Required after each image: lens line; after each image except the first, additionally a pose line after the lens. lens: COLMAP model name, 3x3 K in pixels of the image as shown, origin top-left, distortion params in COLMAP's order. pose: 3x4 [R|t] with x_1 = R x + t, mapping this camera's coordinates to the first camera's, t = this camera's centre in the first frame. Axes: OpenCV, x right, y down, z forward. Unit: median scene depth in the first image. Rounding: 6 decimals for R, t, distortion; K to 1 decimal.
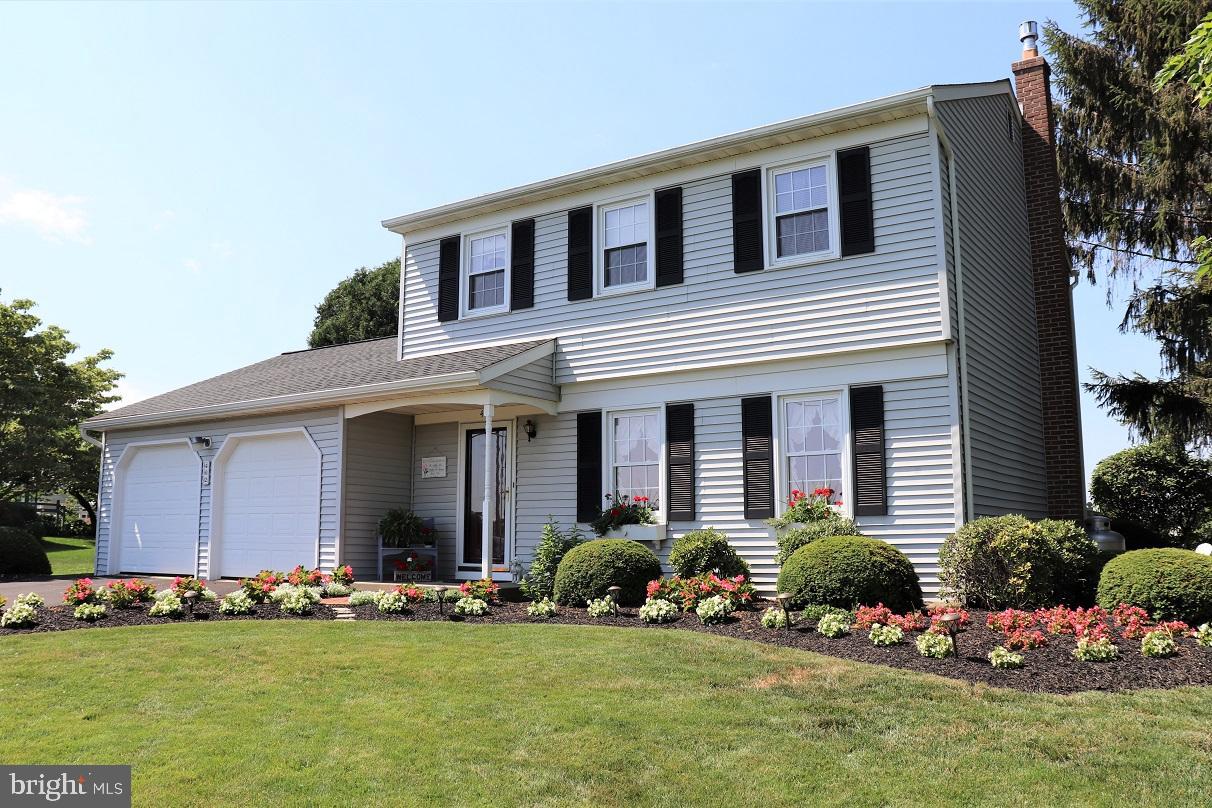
lens RADIAL K [[1017.9, 0, 604.1], [0, 1017.9, 407.0], [0, 0, 1]] dist [-0.092495, 0.007950]
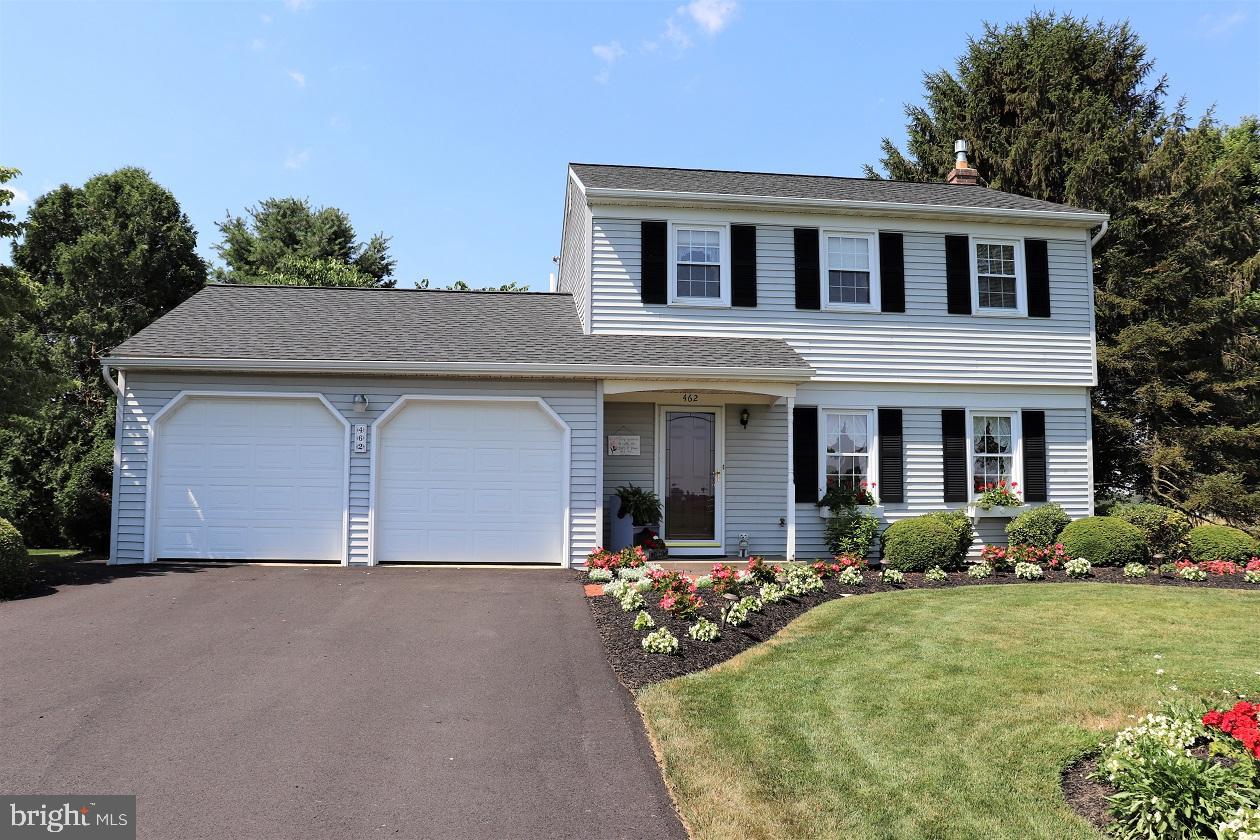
lens RADIAL K [[1058.2, 0, 627.0], [0, 1058.2, 416.4], [0, 0, 1]] dist [-0.092495, 0.007950]
pose [[0.744787, 0.061215, 0.664488, -1.019528], [-0.092687, 0.995621, 0.012168, 0.020479], [-0.660834, -0.070652, 0.747200, 0.252257]]
